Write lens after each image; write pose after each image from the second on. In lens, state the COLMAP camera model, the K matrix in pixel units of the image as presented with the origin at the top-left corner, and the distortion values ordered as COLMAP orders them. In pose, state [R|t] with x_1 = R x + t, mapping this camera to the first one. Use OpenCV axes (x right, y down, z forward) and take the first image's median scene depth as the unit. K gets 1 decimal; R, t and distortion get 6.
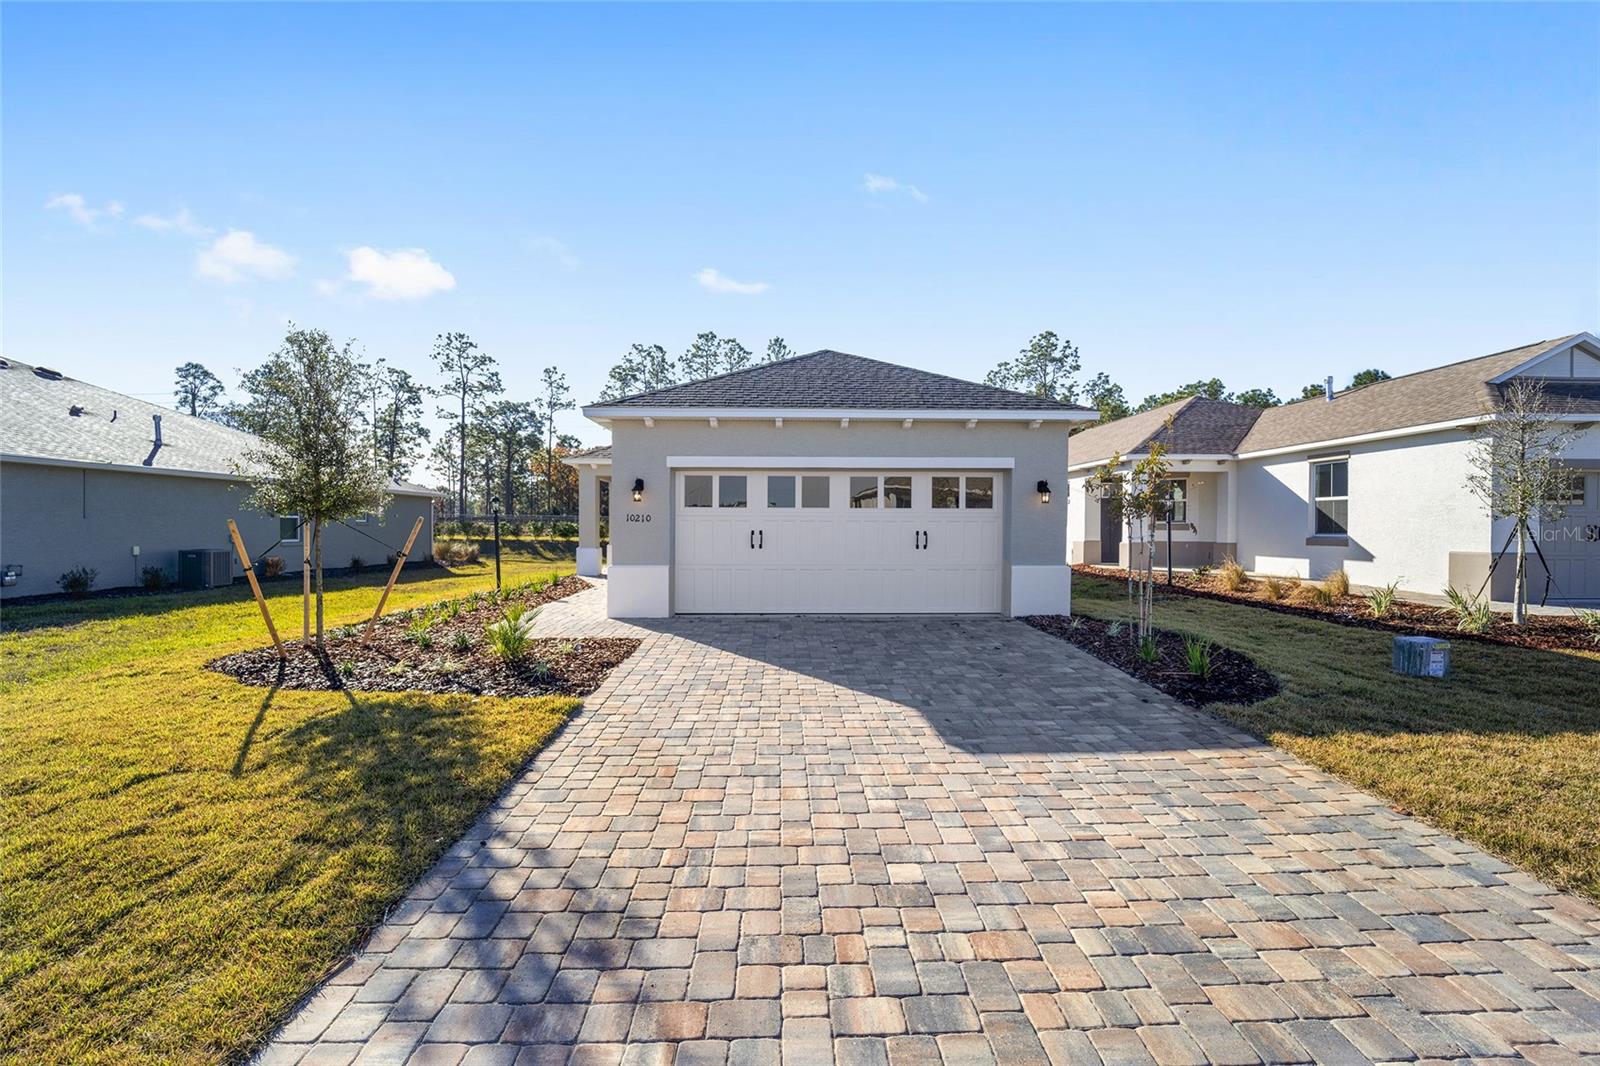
lens RADIAL K [[640.3, 0, 796.2], [0, 640.3, 528.9], [0, 0, 1]] dist [-0.016251, -0.000263]
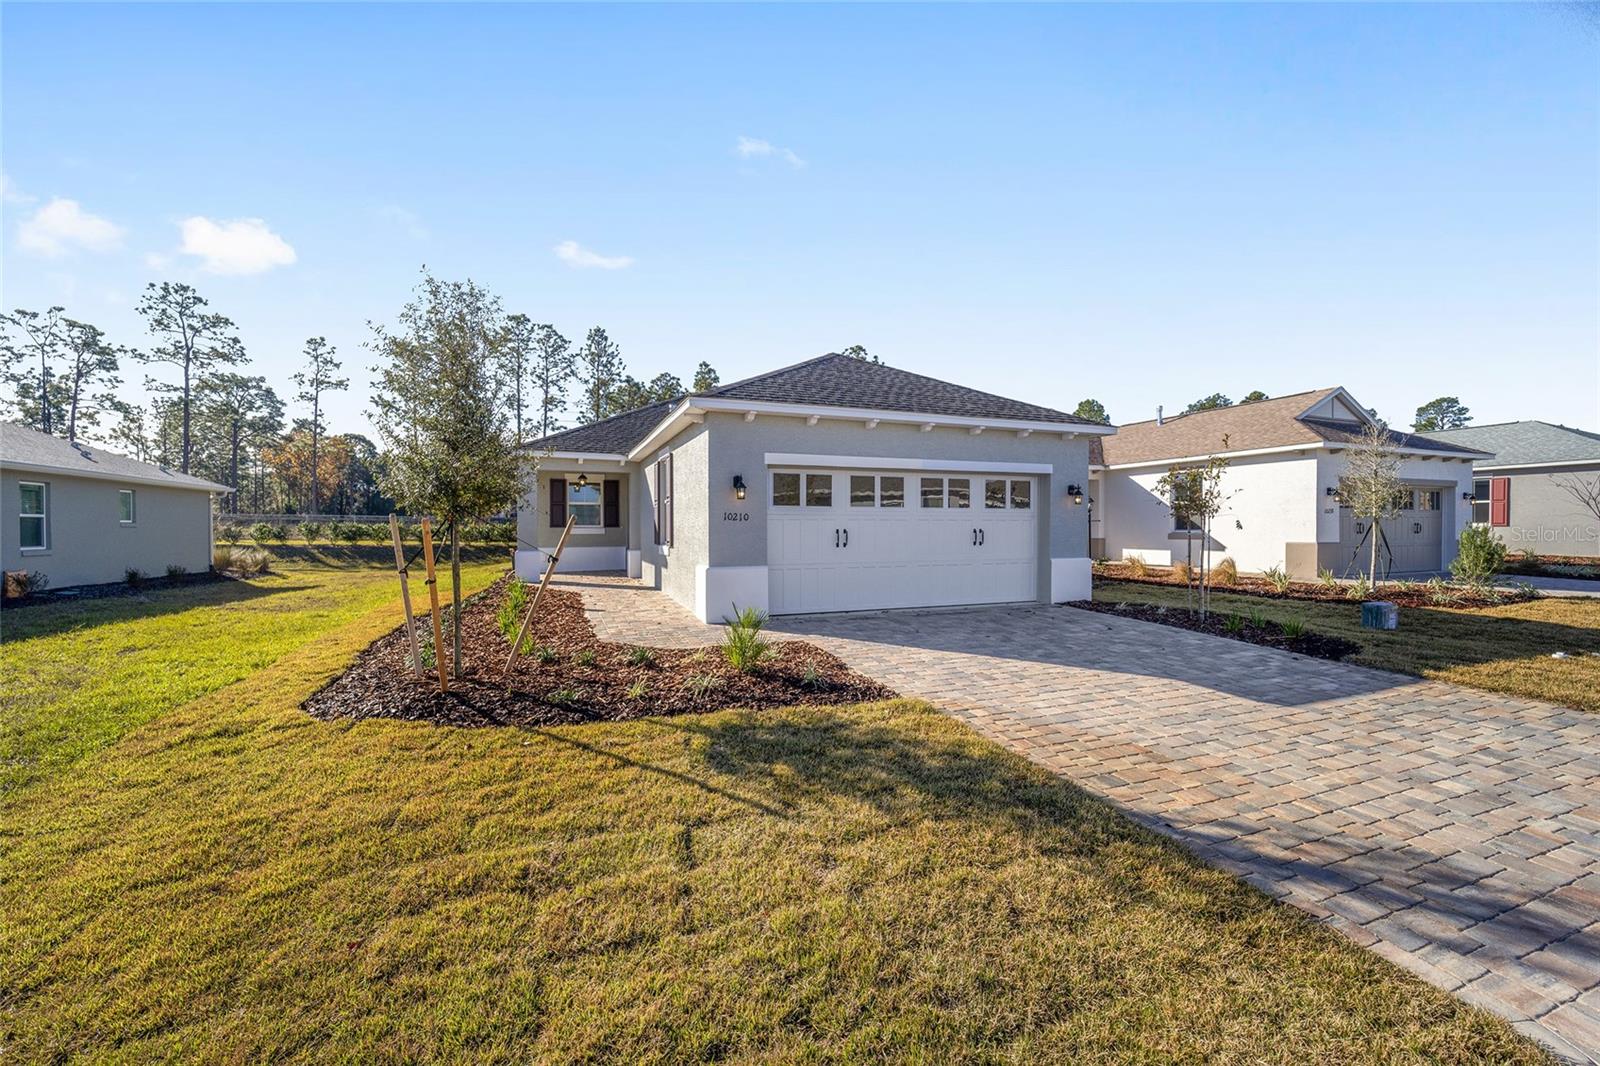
lens RADIAL K [[640.3, 0, 796.2], [0, 640.3, 528.9], [0, 0, 1]] dist [-0.016251, -0.000263]
pose [[0.943236, -0.005594, 0.332077, -0.296229], [0.005758, 0.999983, 0.000491, 0.000627], [-0.332074, 0.001449, 0.943252, 0.046122]]
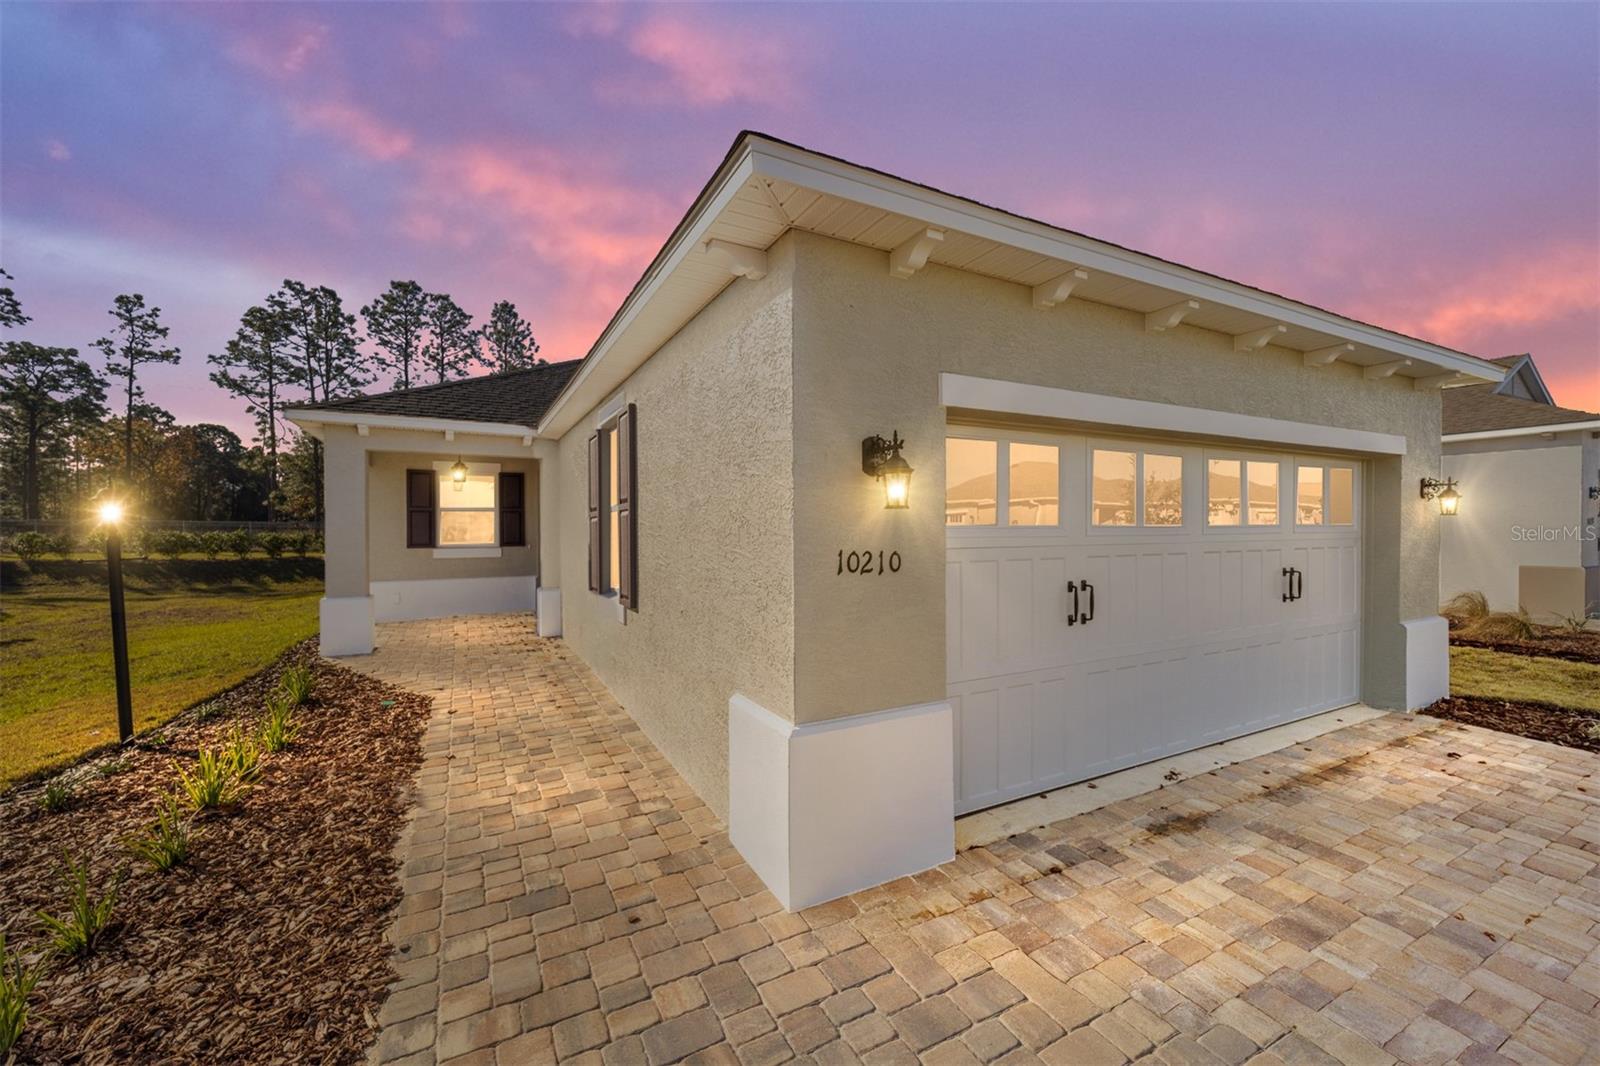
lens RADIAL K [[646.2, 0, 793.8], [0, 646.2, 529.8], [0, 0, 1]] dist [-0.011275, 0.007050]
pose [[0.899224, -0.005484, 0.437454, -0.258498], [0.007457, 0.999968, -0.002794, -0.018027], [-0.437425, 0.005774, 0.899237, 0.442378]]
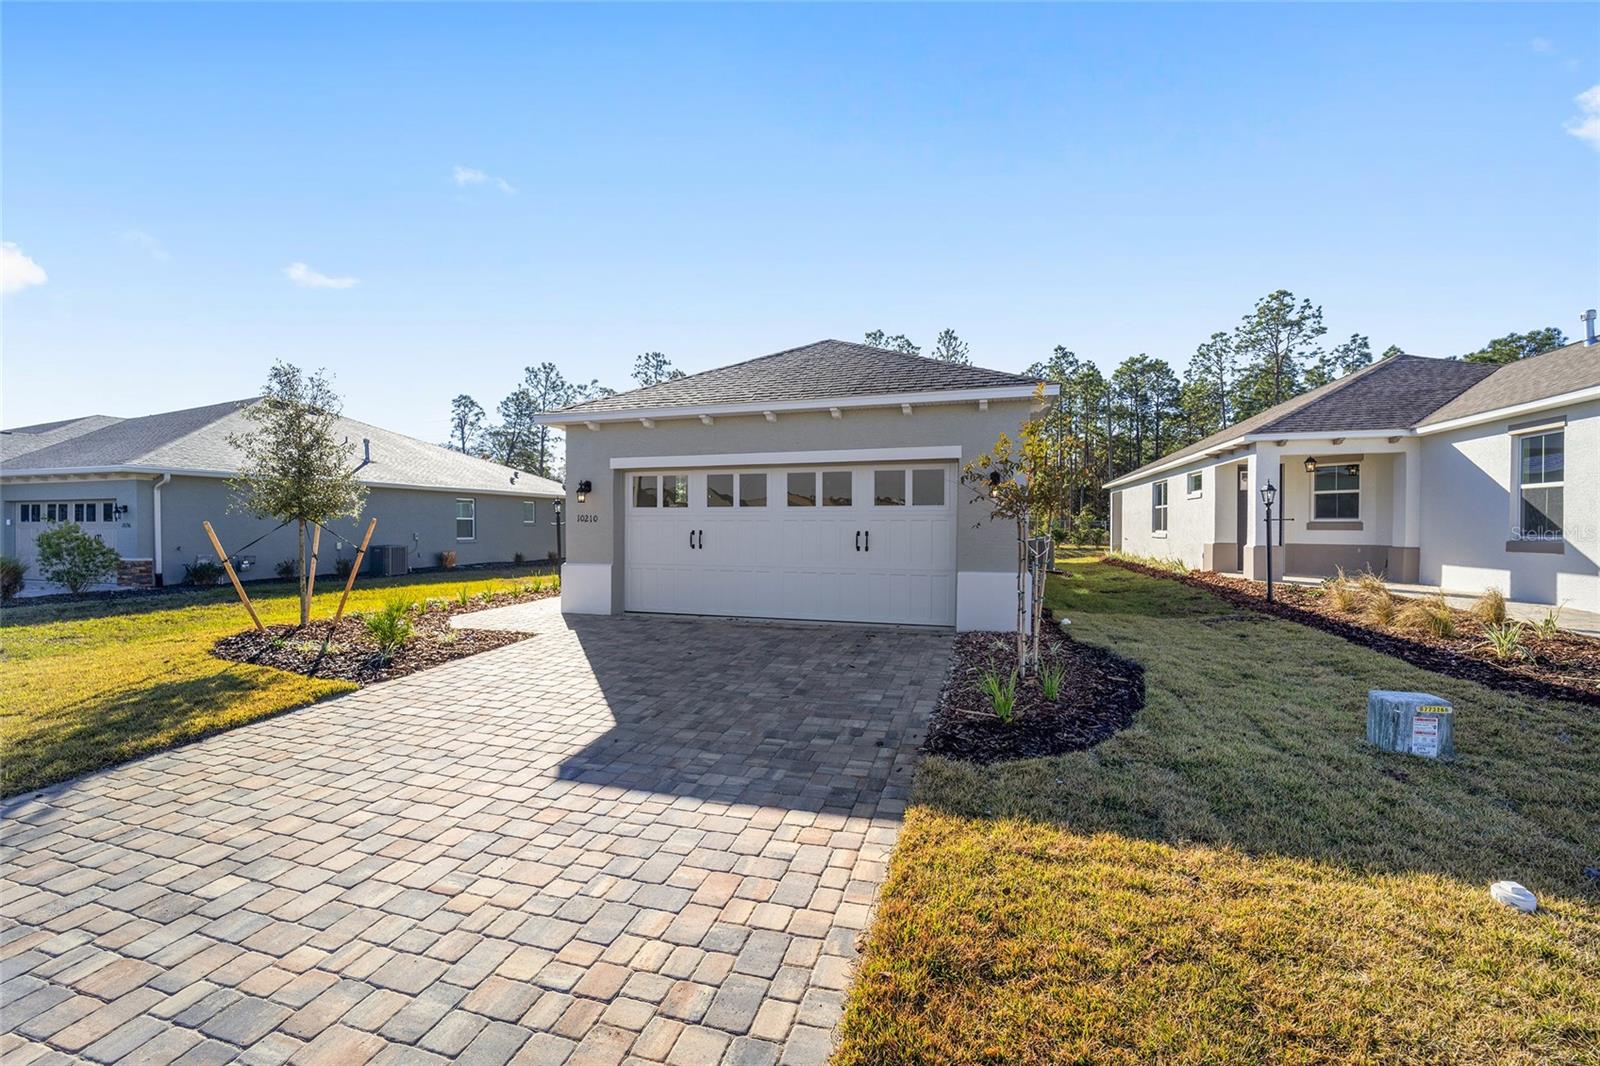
lens RADIAL K [[640.3, 0, 796.2], [0, 640.3, 528.9], [0, 0, 1]] dist [-0.016251, -0.000263]
pose [[0.948254, -0.000253, -0.317513, 0.253825], [0.000604, 0.999999, 0.001007, -0.000559], [0.317513, -0.001146, 0.948253, 0.073231]]
